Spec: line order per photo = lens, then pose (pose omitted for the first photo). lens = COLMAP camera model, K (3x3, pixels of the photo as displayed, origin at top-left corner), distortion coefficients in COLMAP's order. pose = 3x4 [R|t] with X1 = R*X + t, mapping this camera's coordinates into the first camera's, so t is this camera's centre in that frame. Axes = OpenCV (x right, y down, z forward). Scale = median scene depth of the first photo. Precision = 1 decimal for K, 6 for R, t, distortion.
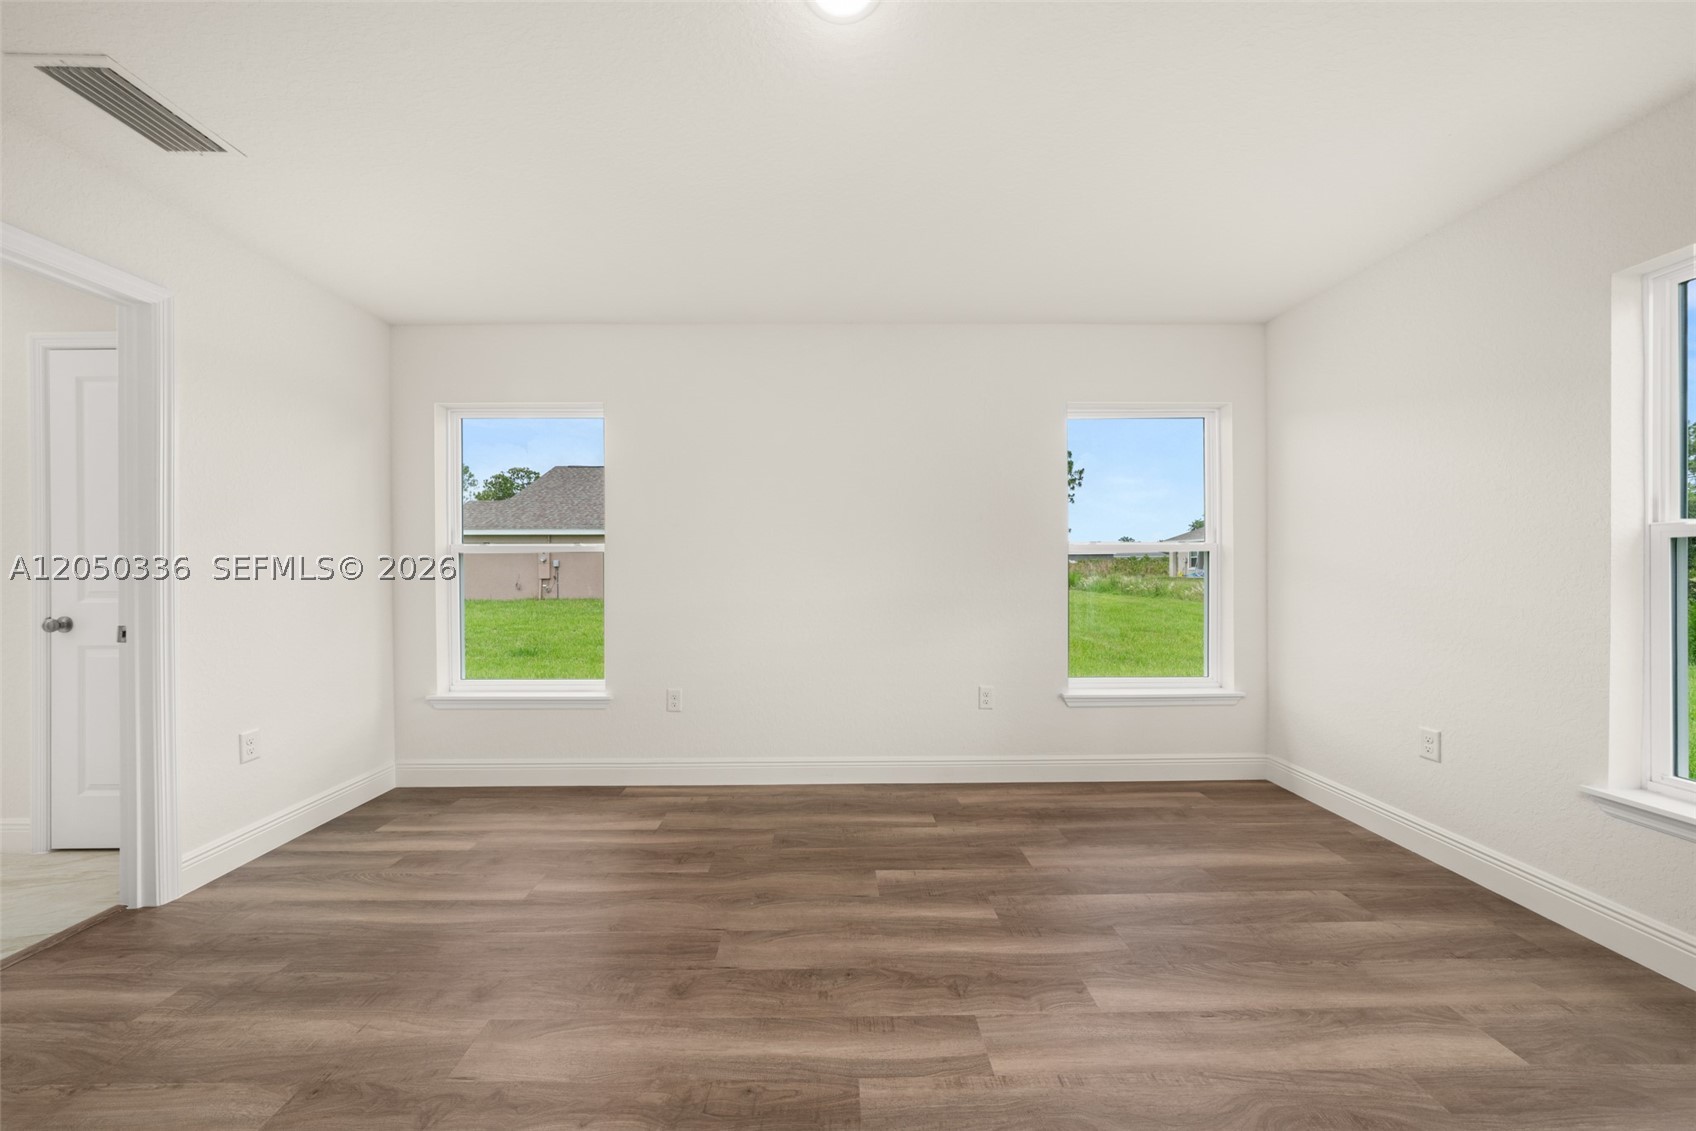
lens RADIAL K [[586.6, 0, 837.4], [0, 586.6, 563.8], [0, 0, 1]] dist [-0.004734, -0.000189]
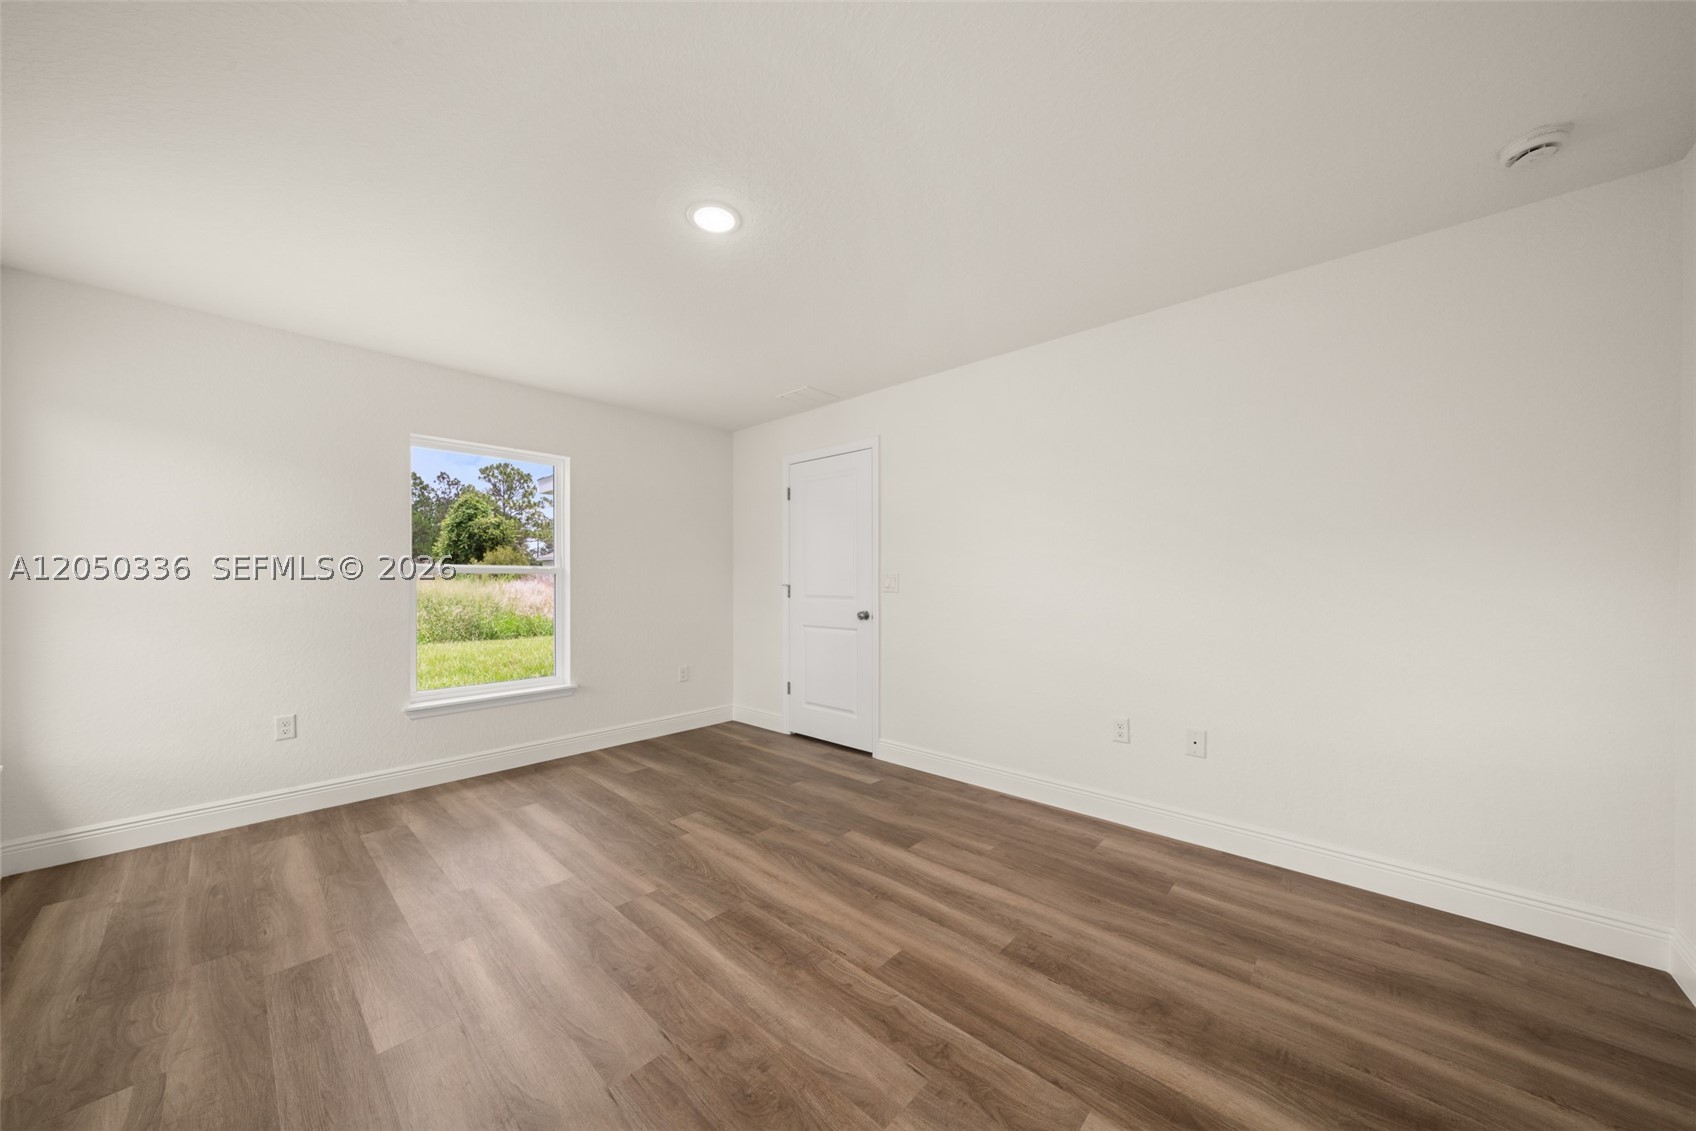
lens RADIAL K [[590.4, 0, 823.7], [0, 590.4, 563.0], [0, 0, 1]] dist [-0.001880, -0.000019]
pose [[-0.710607, 0.024793, 0.703152, -0.837214], [0.000991, 0.999413, -0.034238, -0.007762], [-0.703589, -0.023633, -0.710215, 1.224782]]
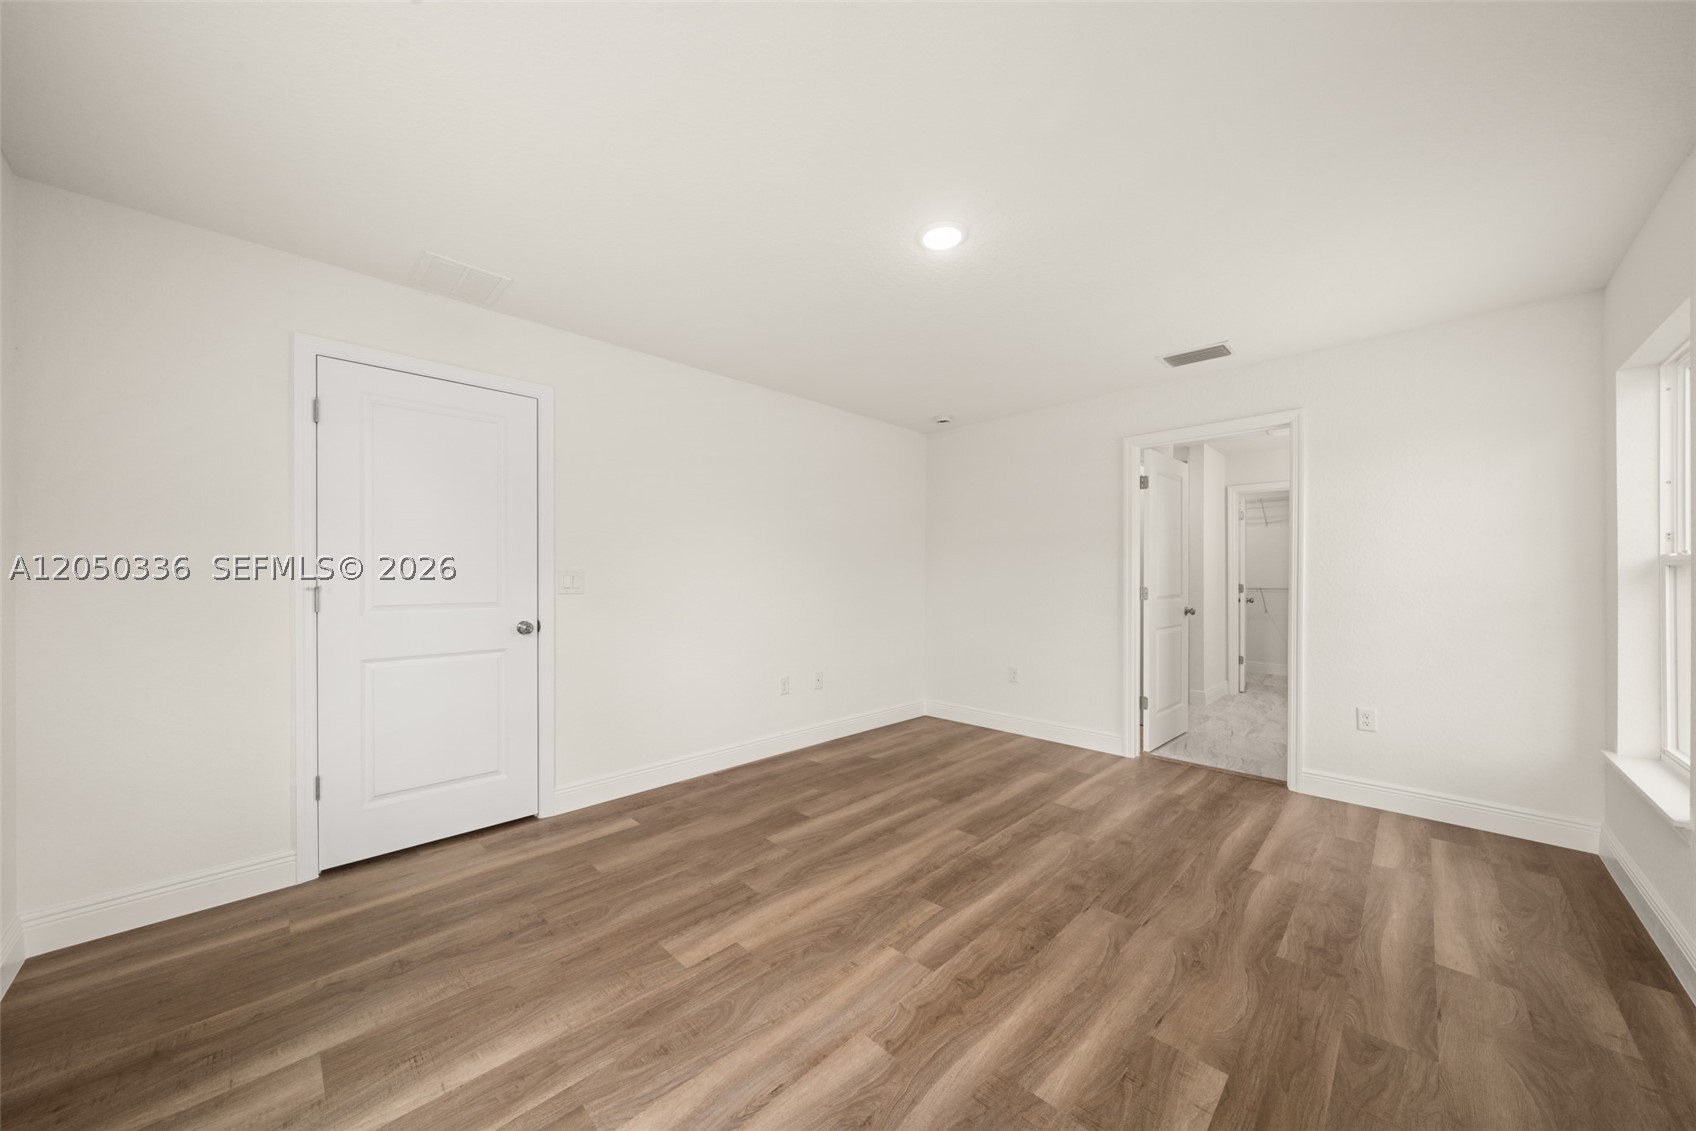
lens RADIAL K [[581.7, 0, 848.4], [0, 581.7, 579.3], [0, 0, 1]] dist [-0.001462, -0.000072]
pose [[-0.709219, 0.003060, -0.704981, 0.866975], [0.002842, 0.999995, 0.001481, -0.018977], [0.704982, -0.000953, -0.709224, 1.252841]]
